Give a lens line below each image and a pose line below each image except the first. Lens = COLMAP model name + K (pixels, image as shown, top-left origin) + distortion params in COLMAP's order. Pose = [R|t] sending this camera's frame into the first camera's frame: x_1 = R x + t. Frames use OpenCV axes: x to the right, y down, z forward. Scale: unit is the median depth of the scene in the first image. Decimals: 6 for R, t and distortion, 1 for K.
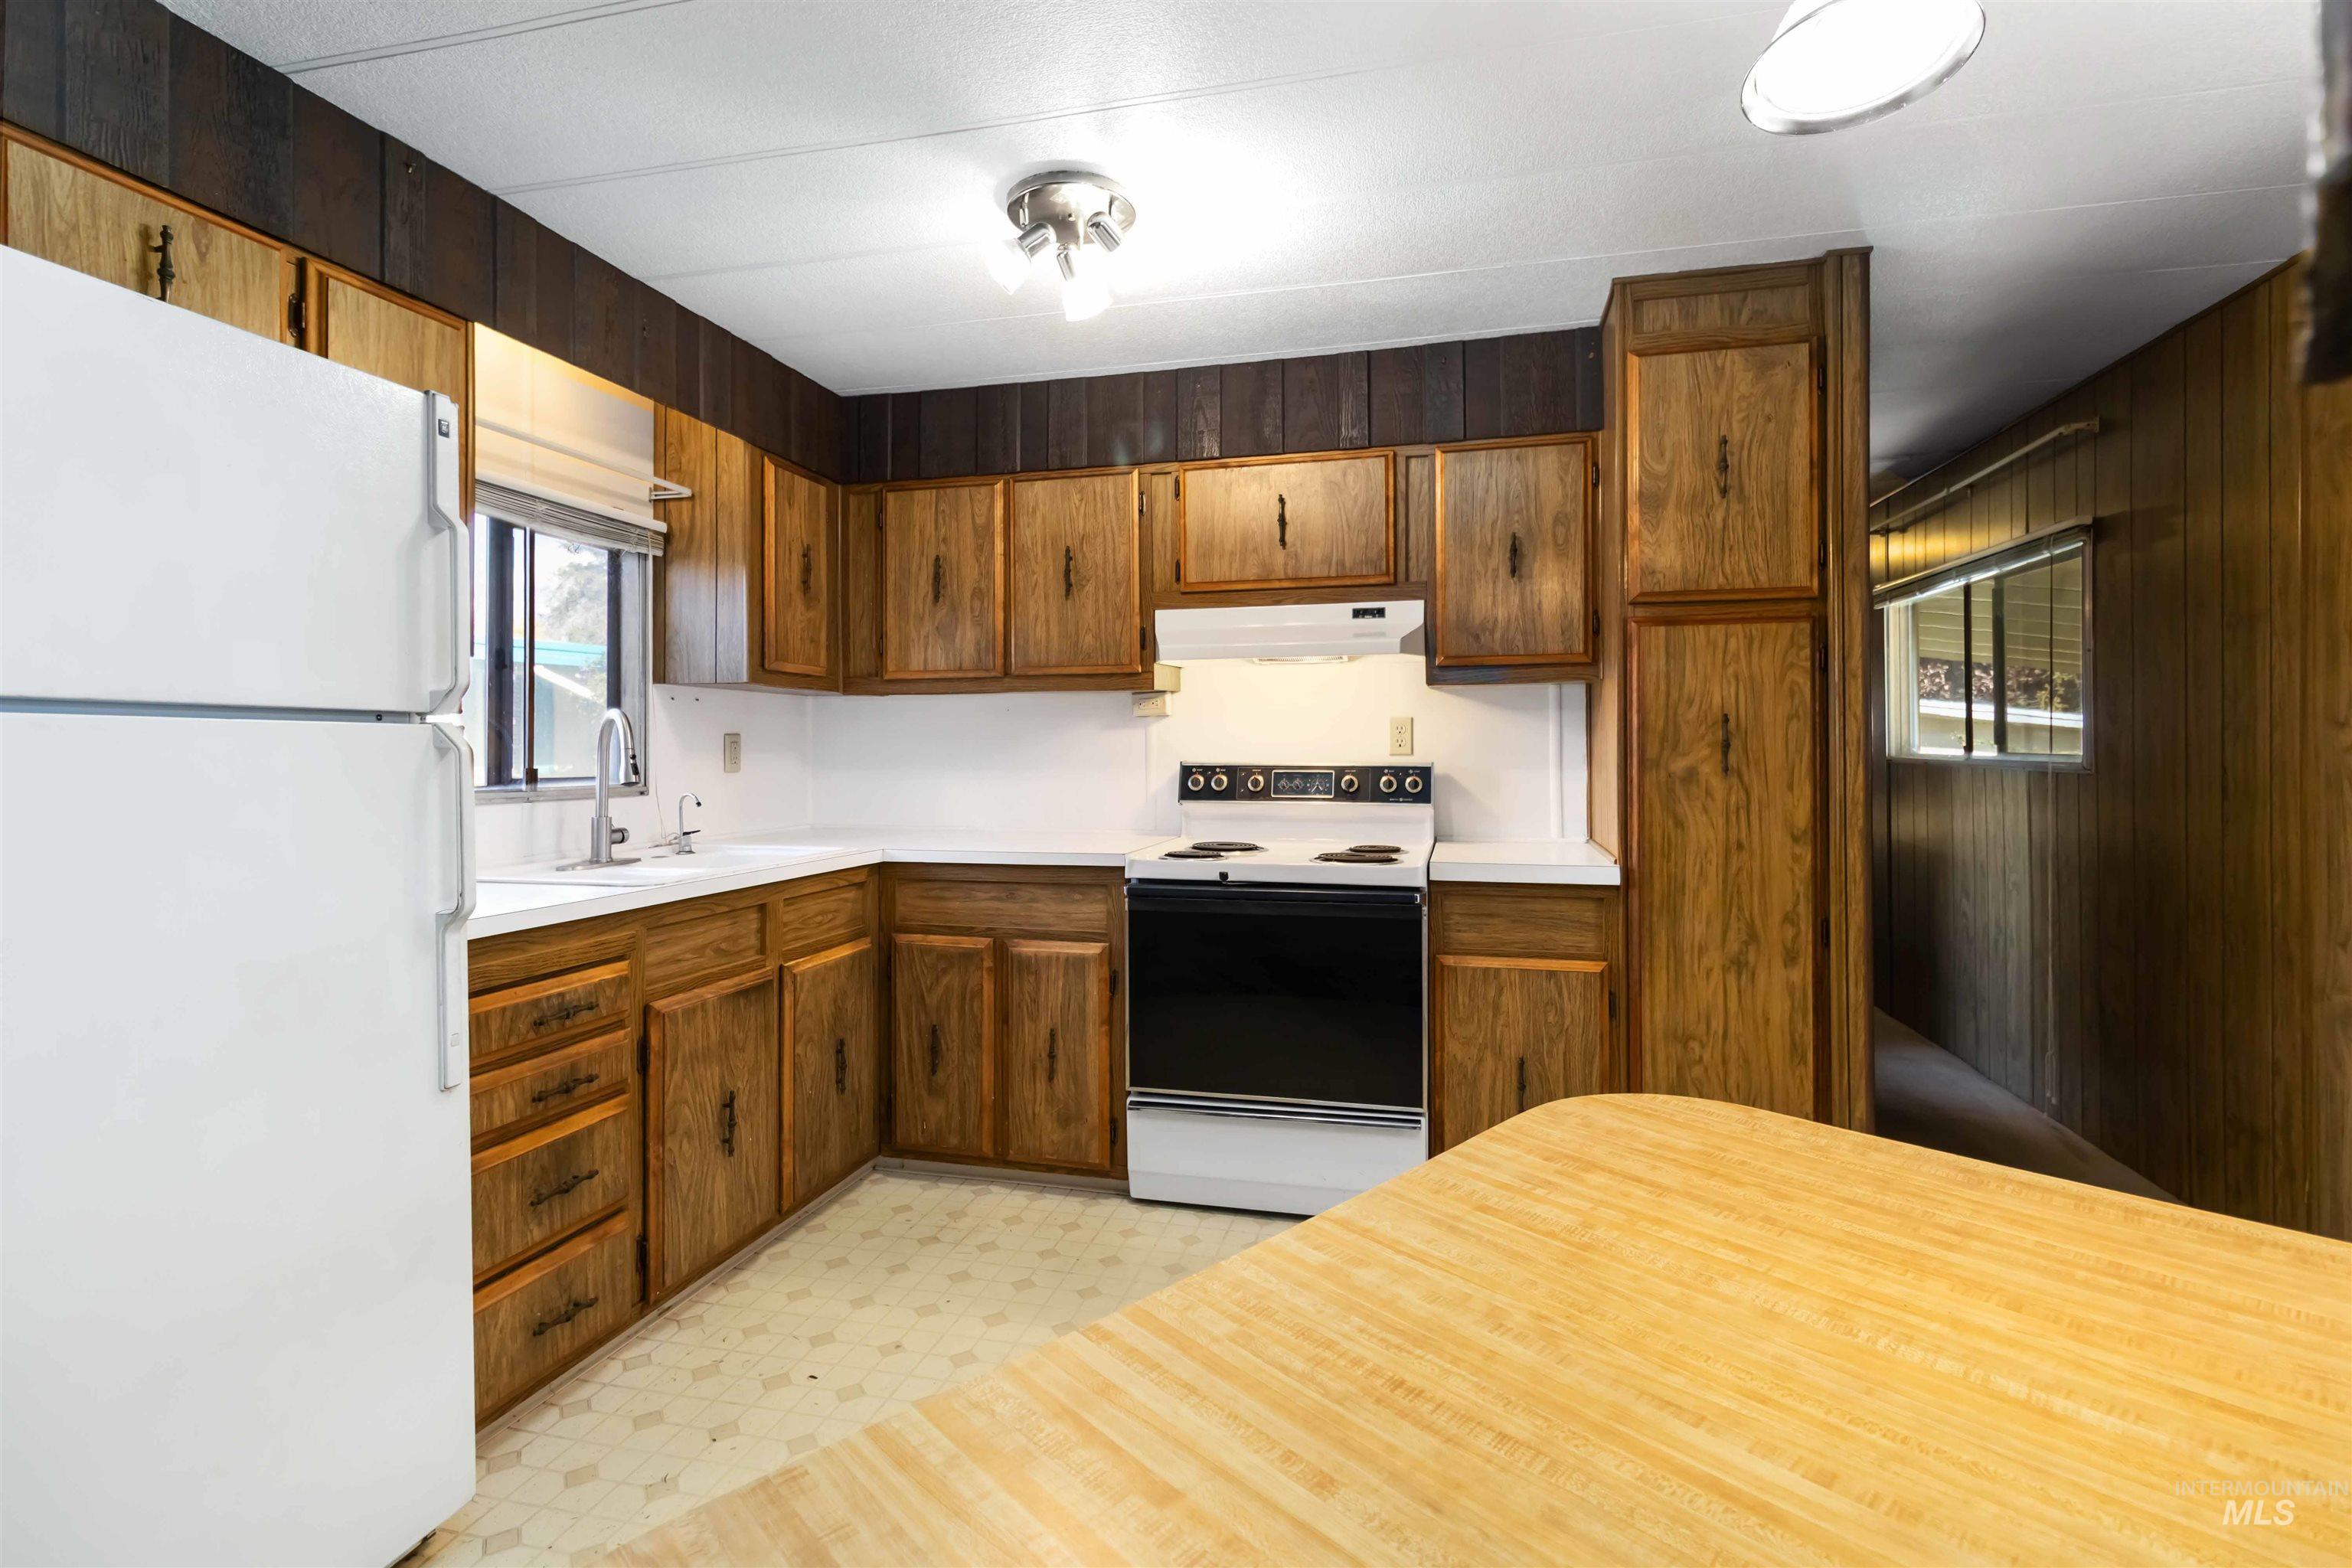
lens RADIAL K [[1105.3, 0, 1183.9], [0, 1105.3, 741.0], [0, 0, 1]] dist [0.000418, 0.000747]
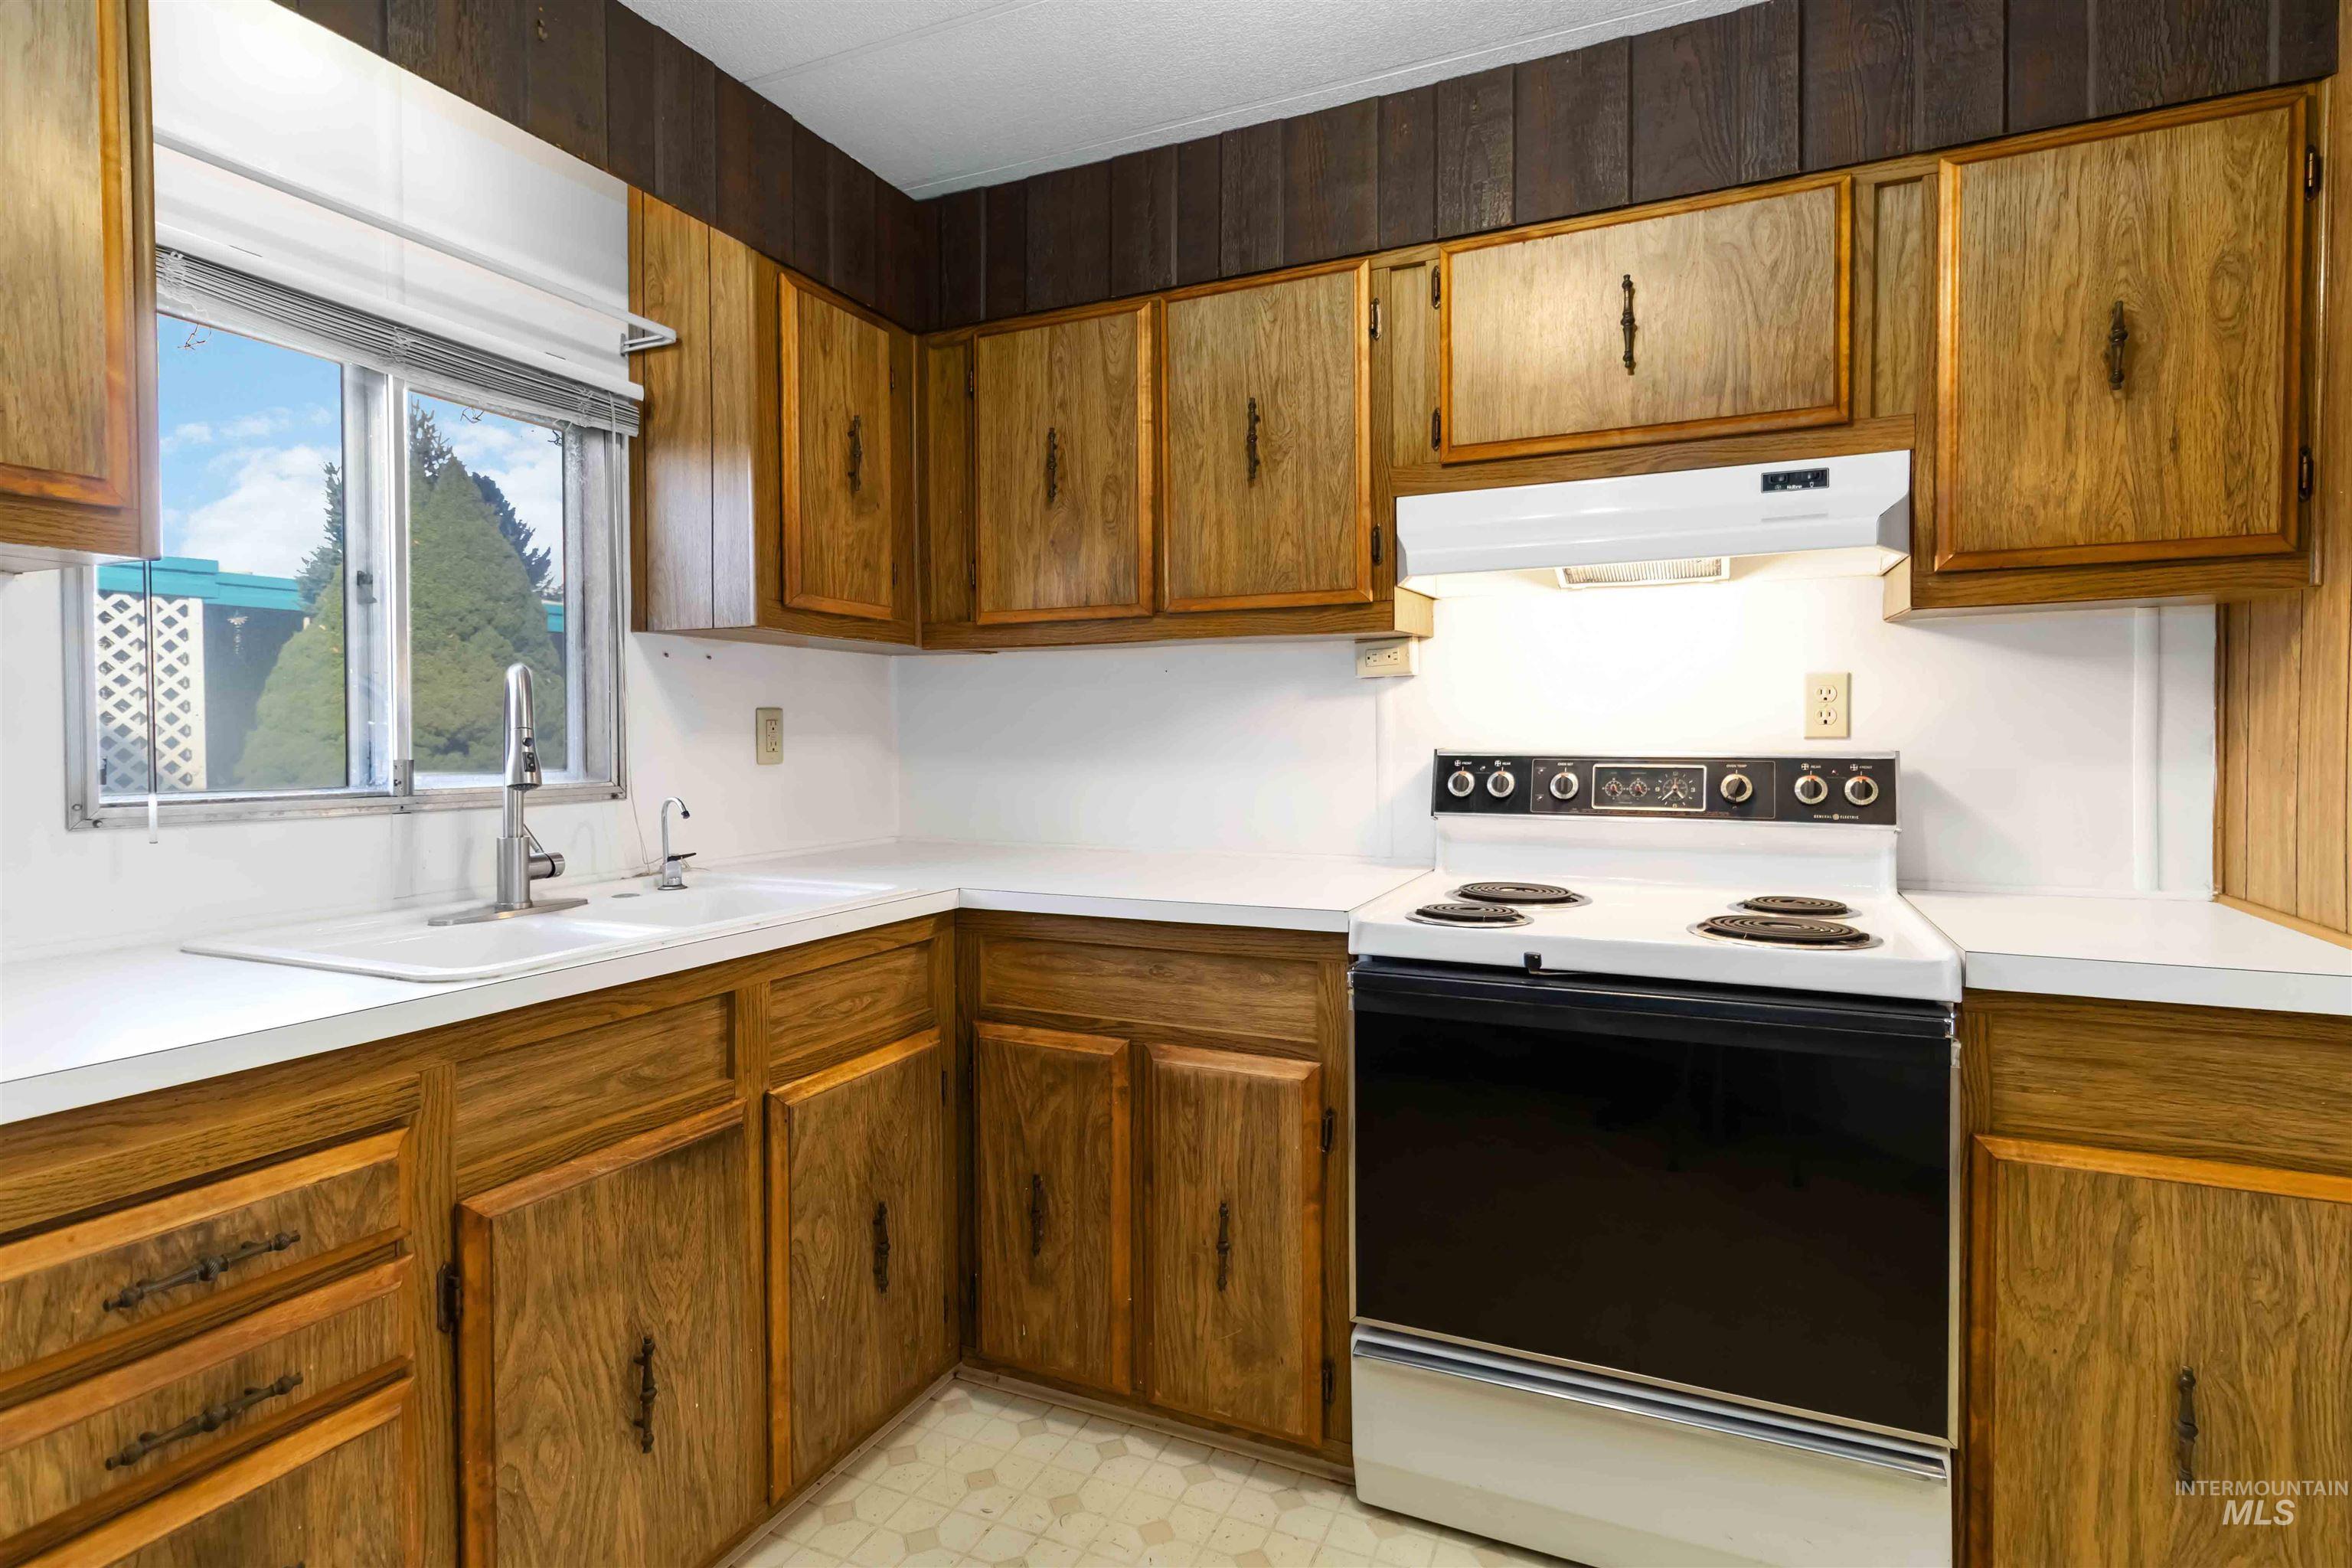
lens RADIAL K [[1169.8, 0, 1178.3], [0, 1169.8, 757.3], [0, 0, 1]] dist [0.002325, 0.000063]
pose [[0.983472, 0.002428, -0.181046, -0.031624], [0.002483, 0.999635, 0.026897, 0.006167], [0.181046, -0.026902, 0.983107, 0.403352]]
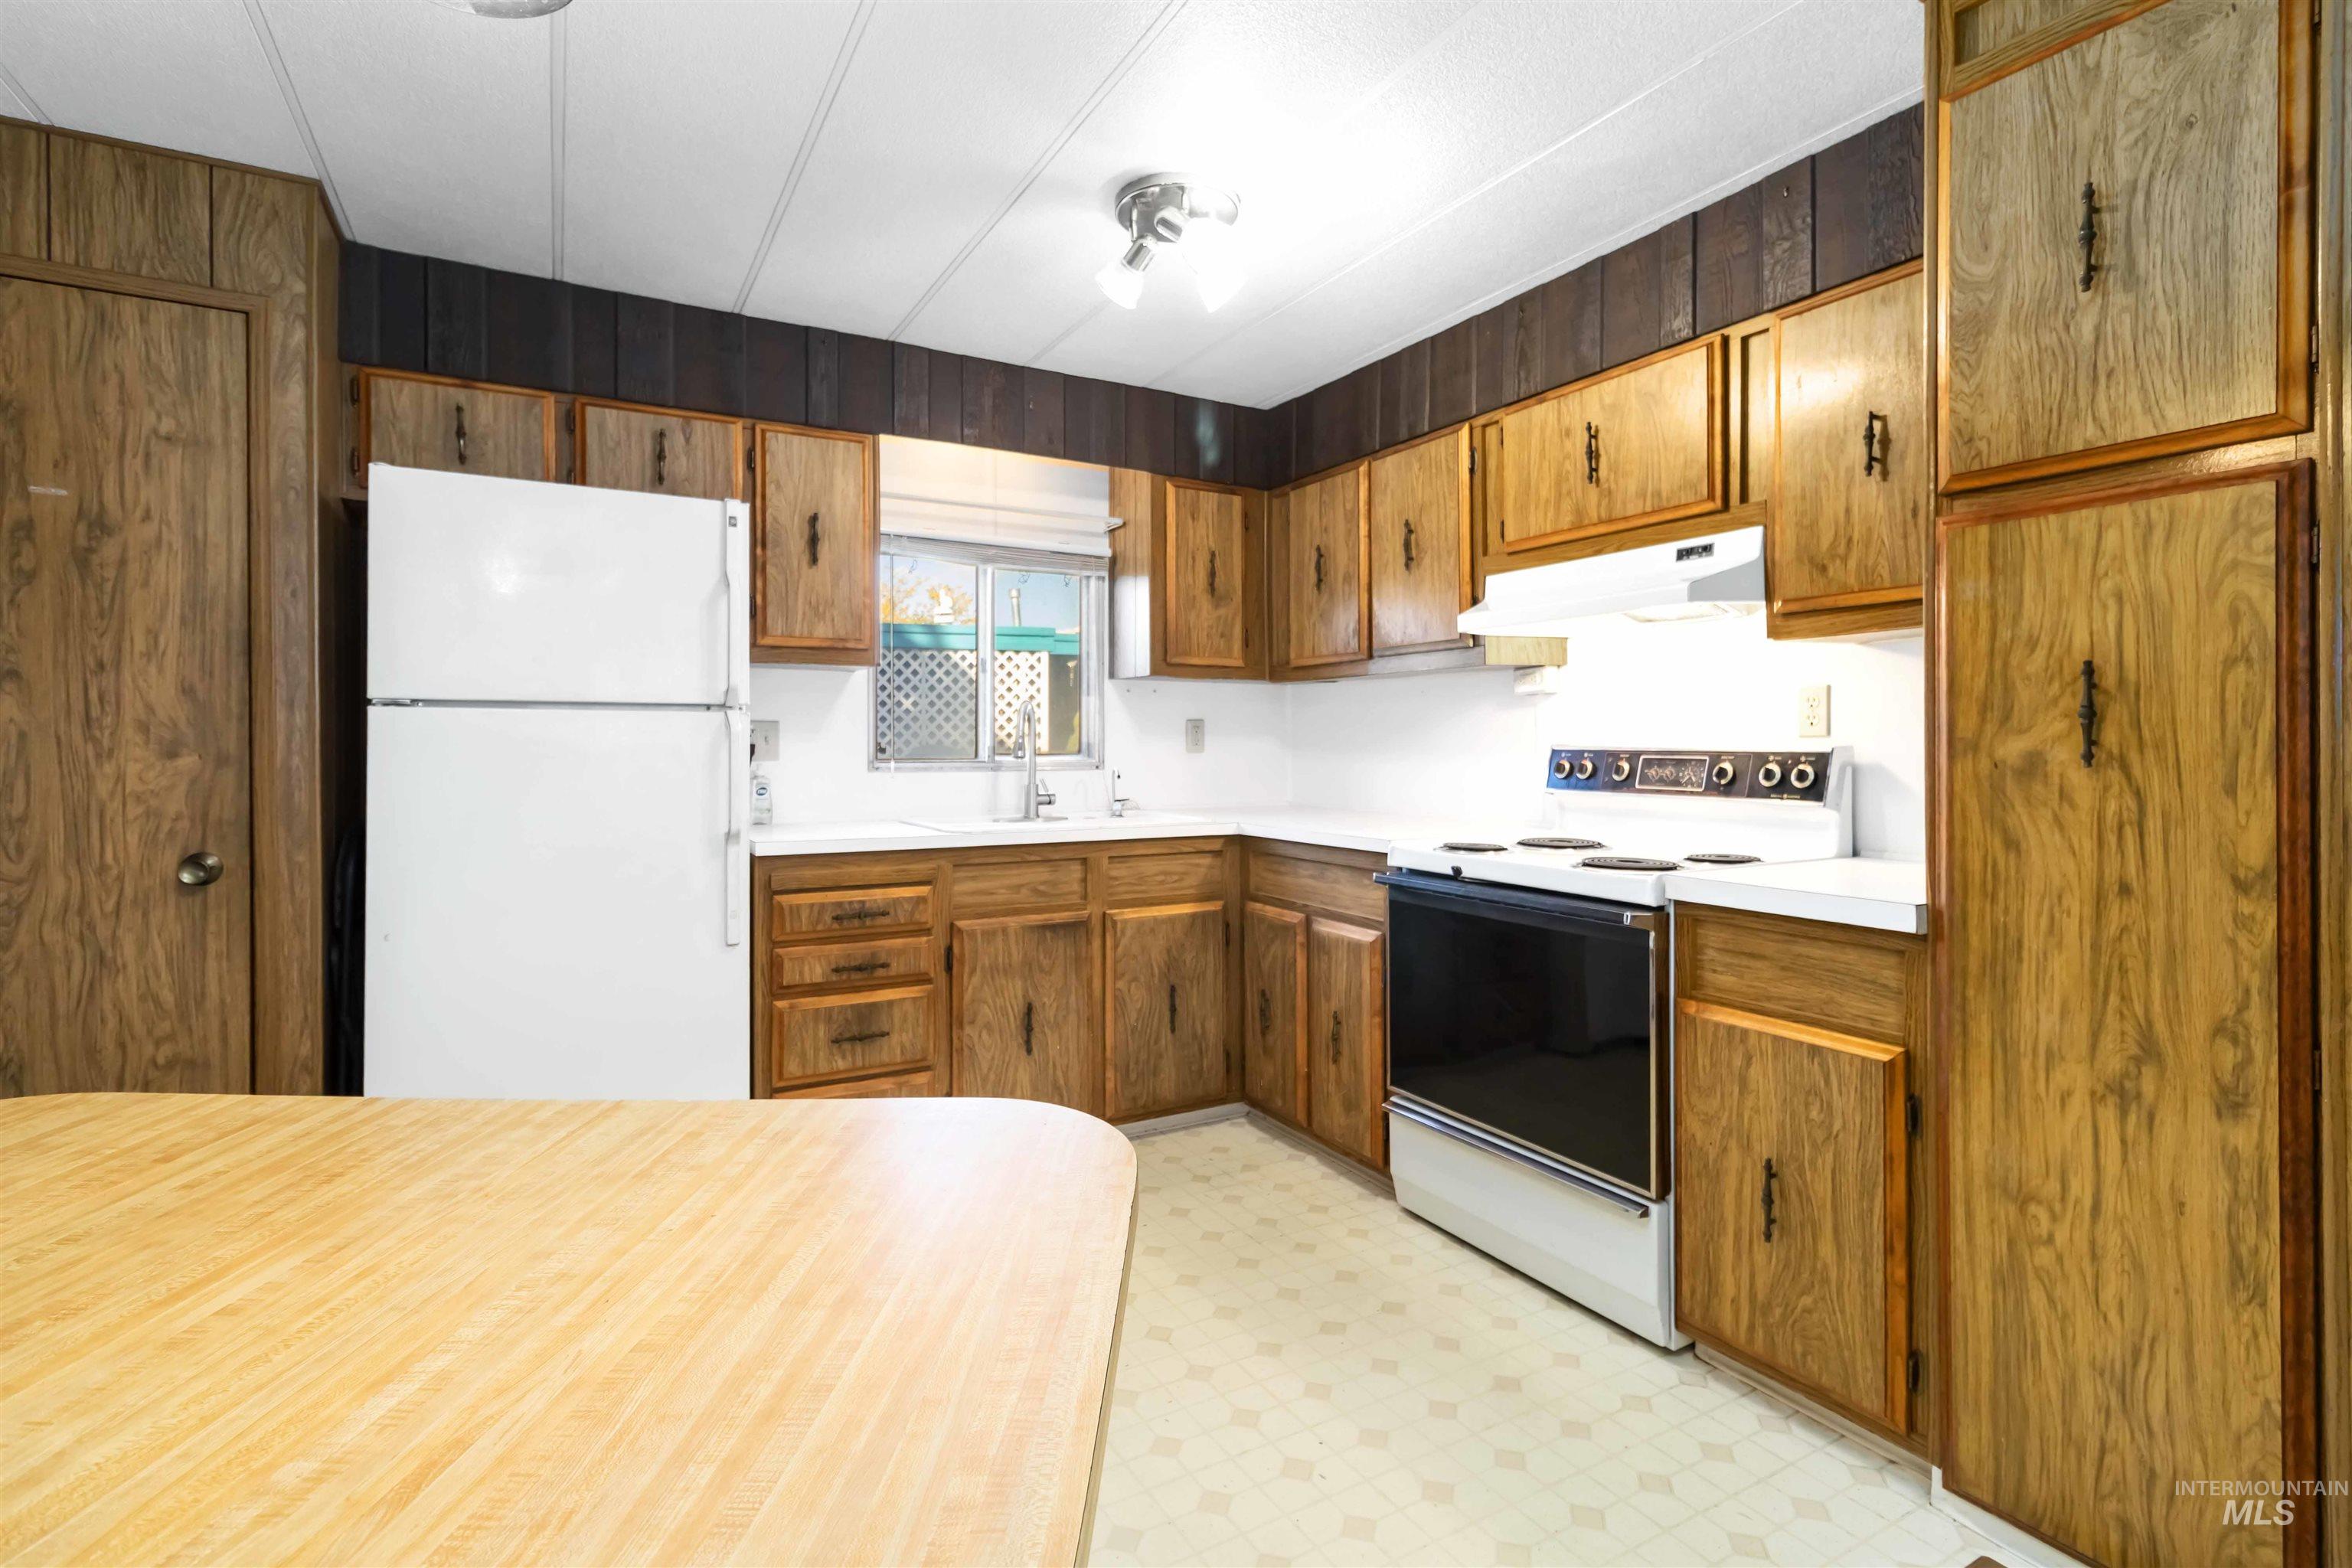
lens RADIAL K [[1105.3, 0, 1183.9], [0, 1105.3, 741.0], [0, 0, 1]] dist [0.000418, 0.000747]
pose [[0.690167, 0.001752, -0.723648, 0.527127], [0.004174, 0.999971, 0.006402, 0.010875], [0.723638, -0.007439, 0.690140, 0.225895]]
